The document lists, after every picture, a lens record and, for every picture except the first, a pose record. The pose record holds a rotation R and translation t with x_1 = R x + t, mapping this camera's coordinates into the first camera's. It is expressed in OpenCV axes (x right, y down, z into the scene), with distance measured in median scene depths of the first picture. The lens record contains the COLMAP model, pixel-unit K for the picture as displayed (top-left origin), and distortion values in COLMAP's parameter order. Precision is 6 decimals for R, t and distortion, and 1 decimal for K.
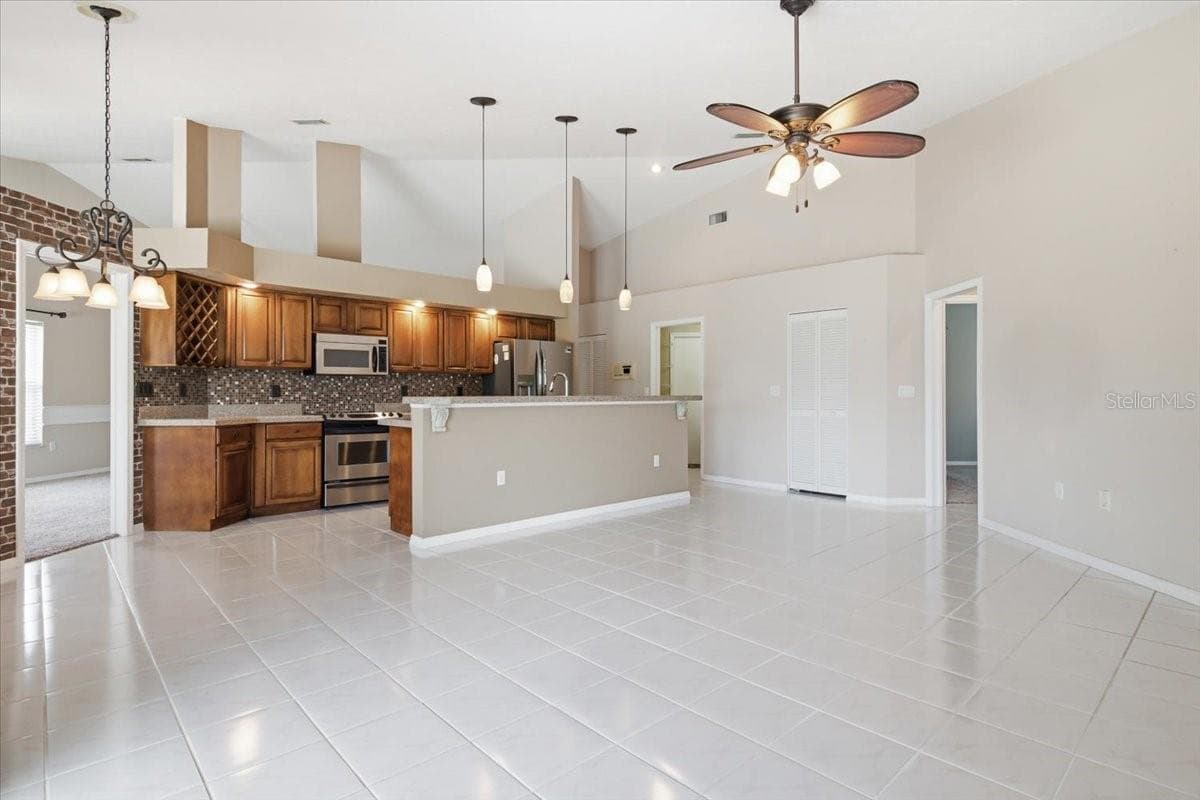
lens RADIAL K [[600.5, 0, 601.0], [0, 600.5, 393.1], [0, 0, 1]] dist [0.016283, -0.010666]
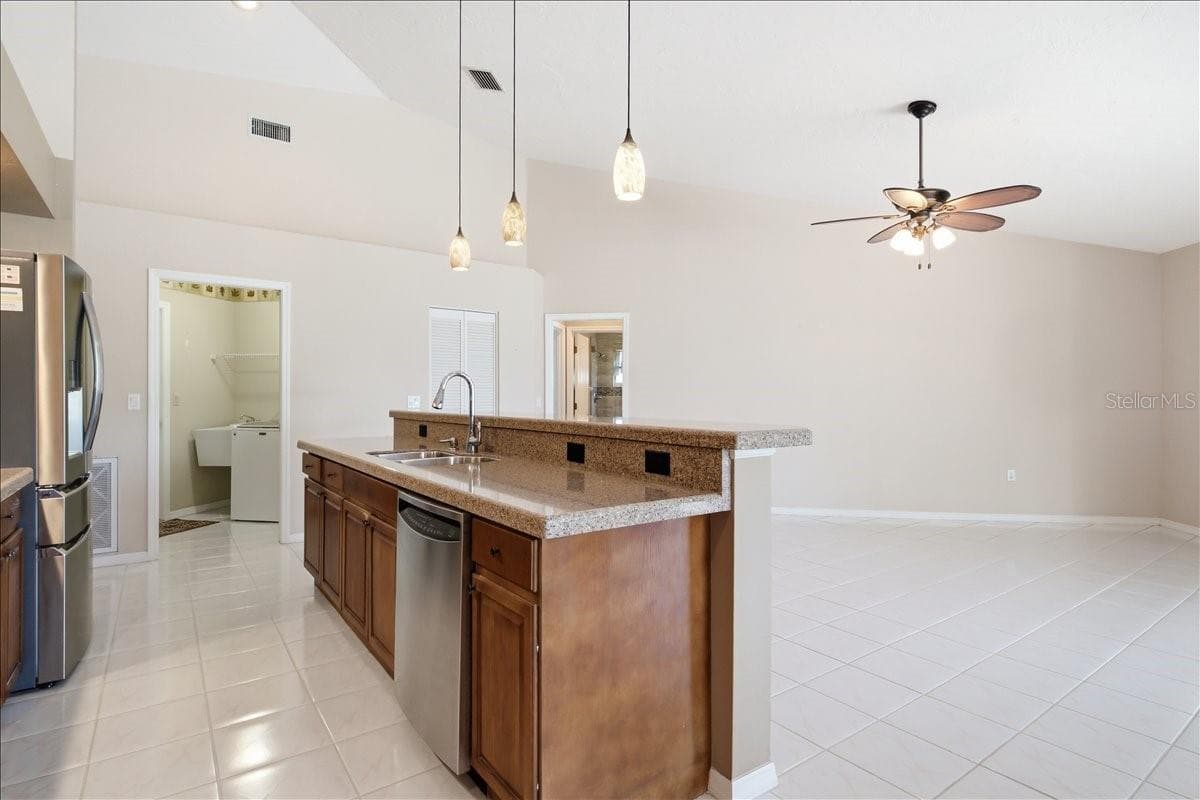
lens RADIAL K [[600.5, 0, 597.2], [0, 600.5, 396.2], [0, 0, 1]] dist [0.016283, -0.010666]
pose [[0.120072, 0.001720, 0.992764, -0.548619], [-0.005127, 0.999986, -0.001113, -0.012803], [-0.992752, -0.004957, 0.120079, 0.796994]]
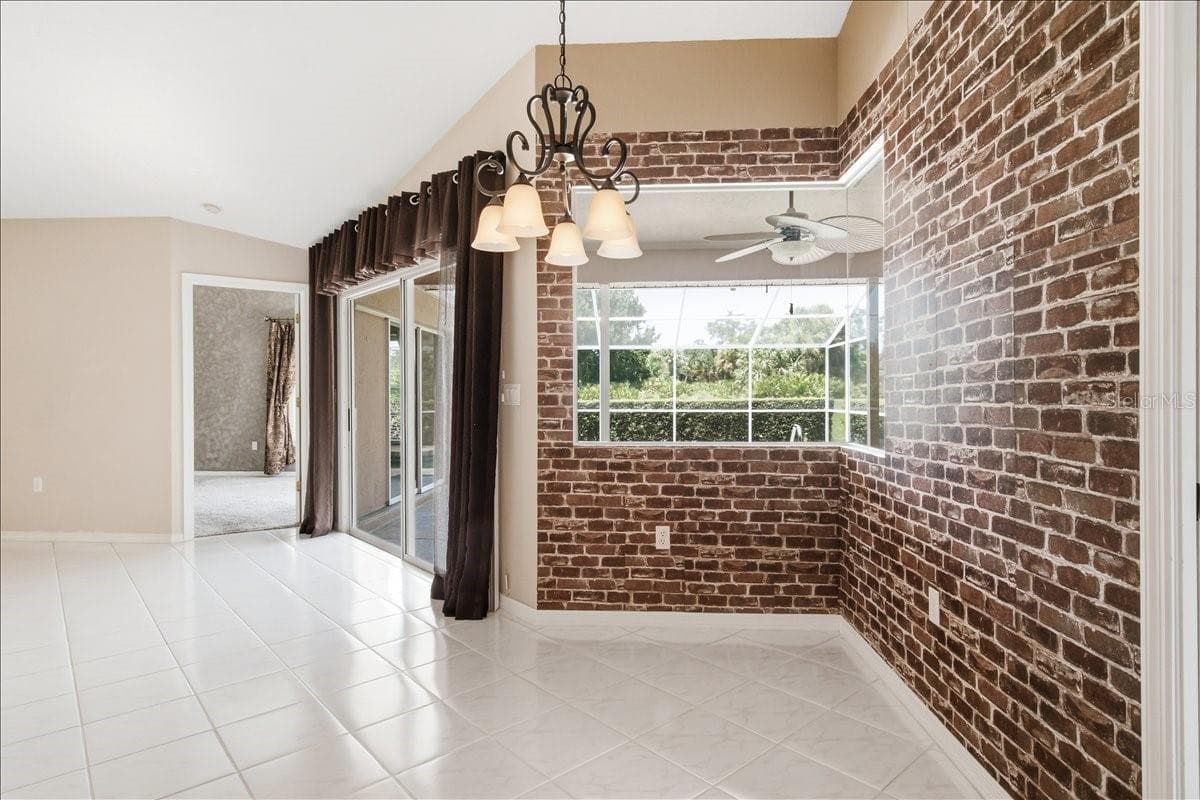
lens RADIAL K [[637.4, 0, 596.1], [0, 637.4, 398.9], [0, 0, 1]] dist [0.000596, -0.001124]
pose [[-0.999432, 0.003061, 0.033568, -0.465036], [0.003208, 0.999986, 0.004319, -0.001684], [-0.033554, 0.004424, -0.999427, 0.873300]]
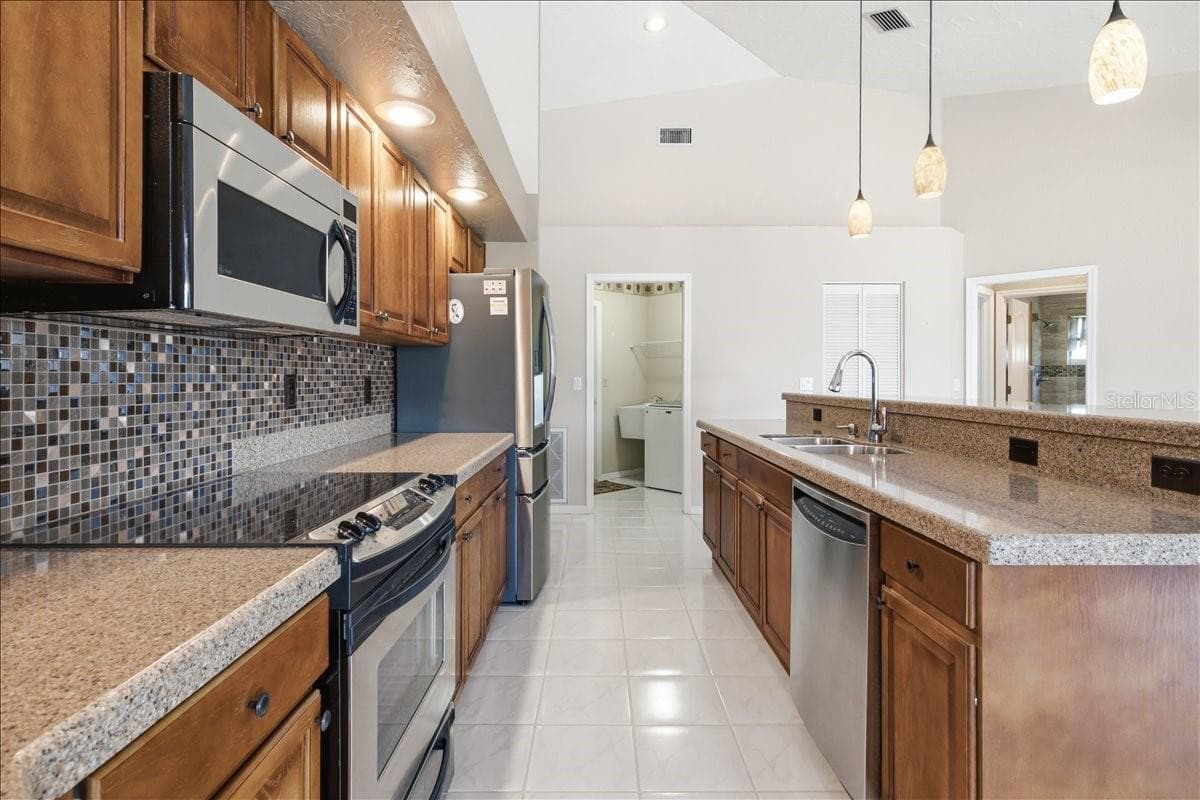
lens RADIAL K [[600.5, 0, 596.7], [0, 600.5, 381.4], [0, 0, 1]] dist [0.016283, -0.010666]
pose [[0.680735, -0.003903, 0.732520, -0.528459], [-0.001406, 0.999977, 0.006634, -0.012777], [-0.732529, -0.005545, 0.680713, 0.808972]]
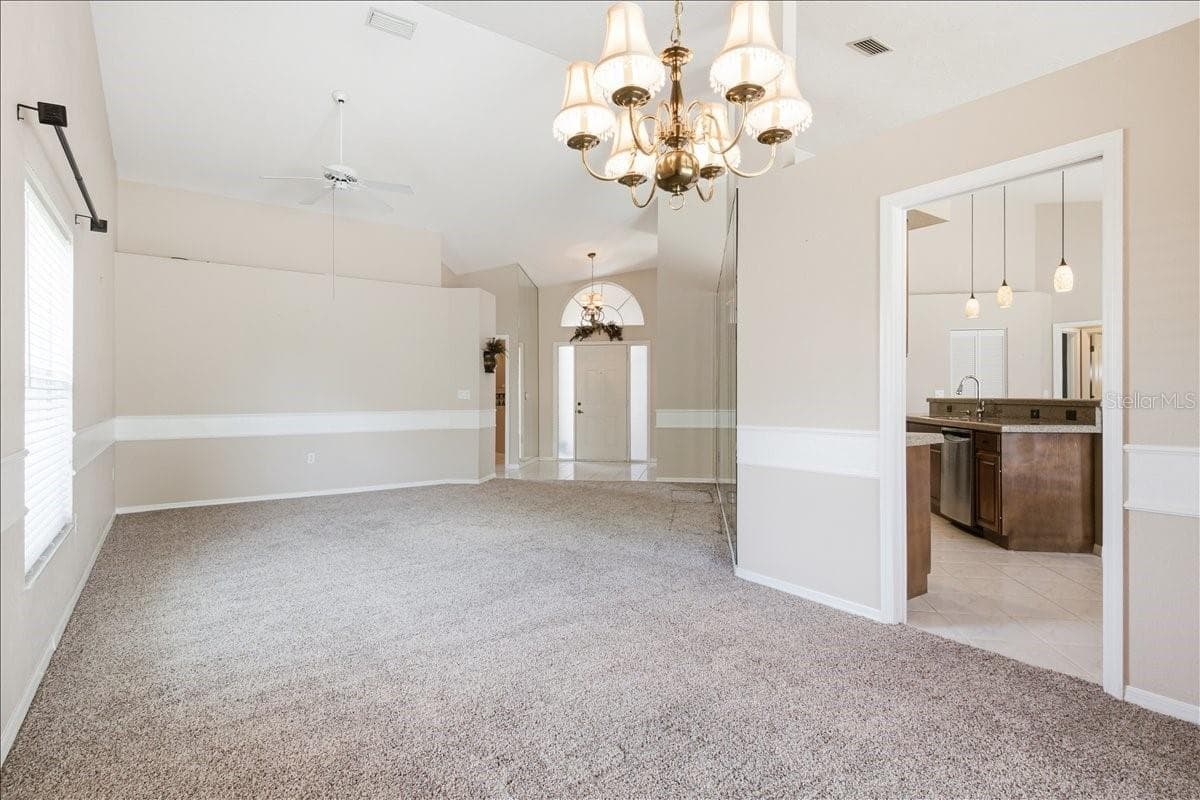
lens RADIAL K [[600.5, 0, 591.9], [0, 600.5, 400.6], [0, 0, 1]] dist [0.016283, -0.010666]
pose [[0.794477, -0.008061, 0.607241, -1.162742], [0.004796, 0.999964, 0.006999, -0.002477], [-0.607276, -0.002648, 0.794487, 0.562244]]
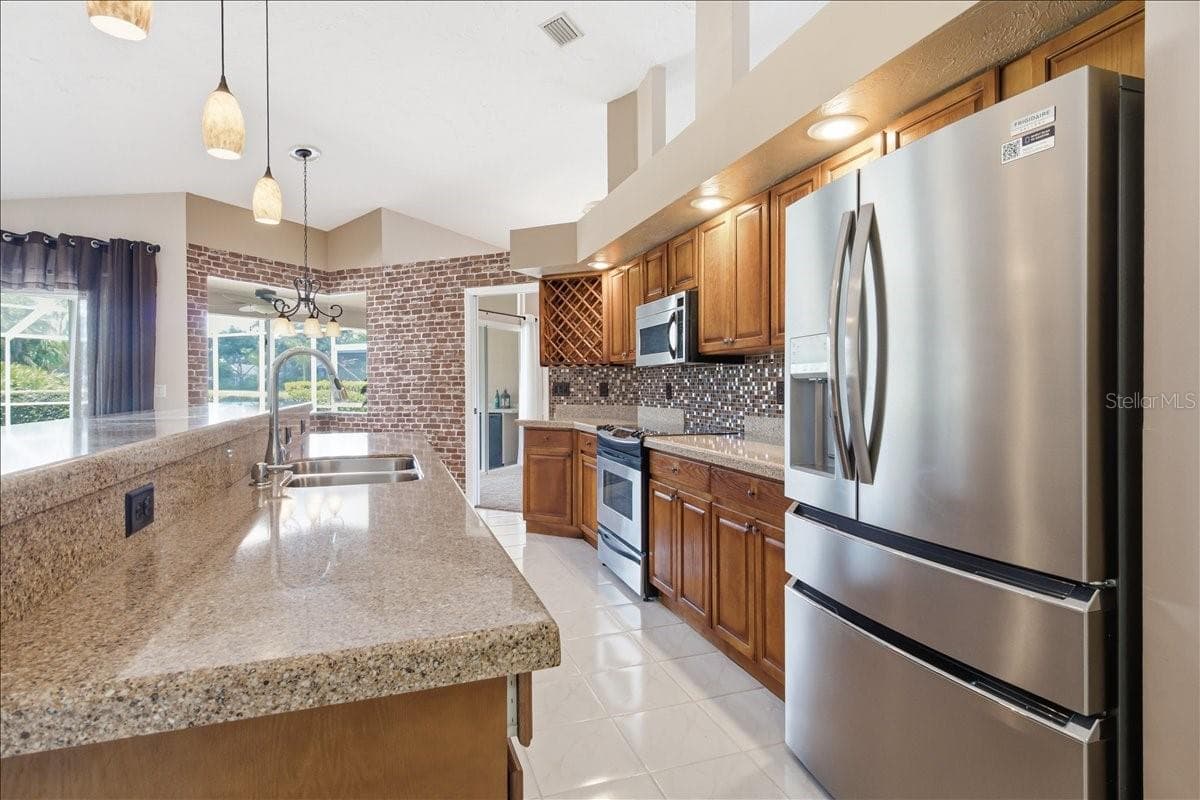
lens RADIAL K [[600.5, 0, 595.3], [0, 600.5, 391.6], [0, 0, 1]] dist [0.016283, -0.010666]
pose [[-0.414195, 0.011225, -0.910119, 0.170559], [0.001199, 0.999930, 0.011786, -0.011813], [0.910187, 0.003790, -0.414179, 1.259592]]
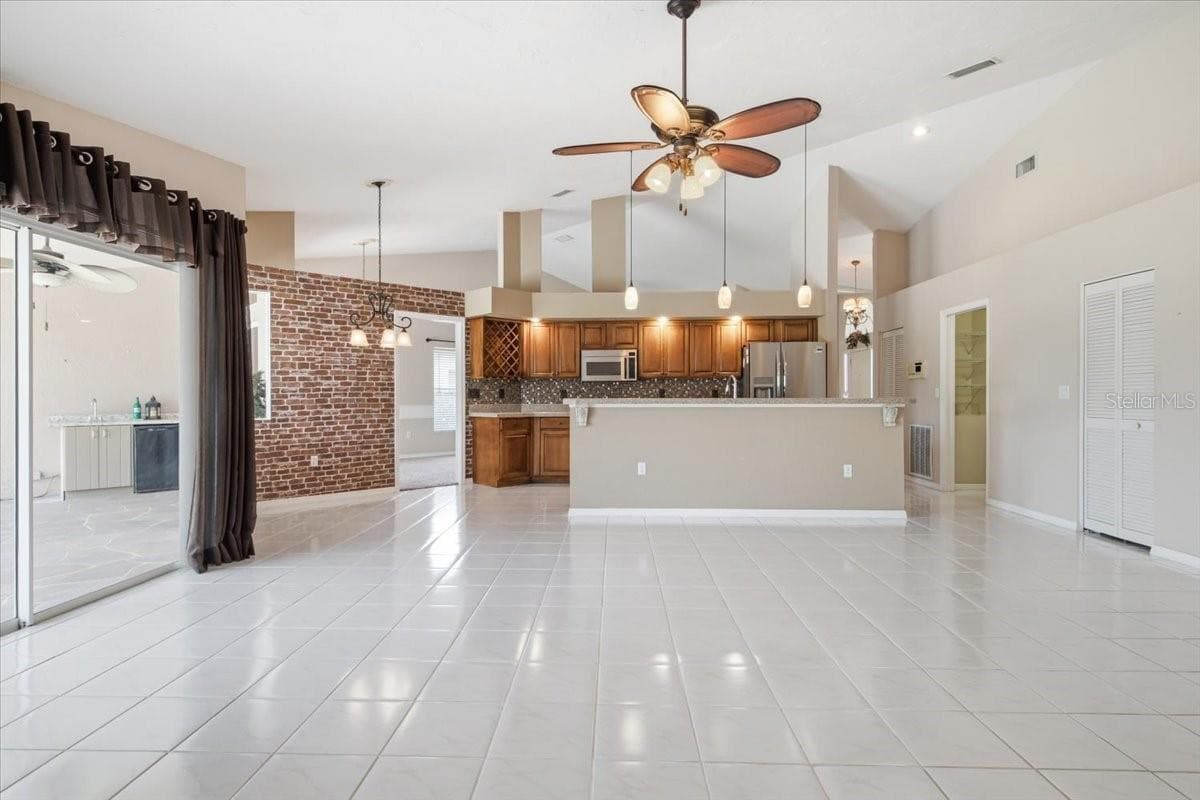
lens RADIAL K [[600.5, 0, 603.2], [0, 600.5, 398.6], [0, 0, 1]] dist [0.016283, -0.010666]
pose [[0.711926, 0.002701, -0.702249, 0.489180], [0.001550, 0.999984, 0.005417, -0.000431], [0.702252, -0.004945, 0.711911, 0.102655]]
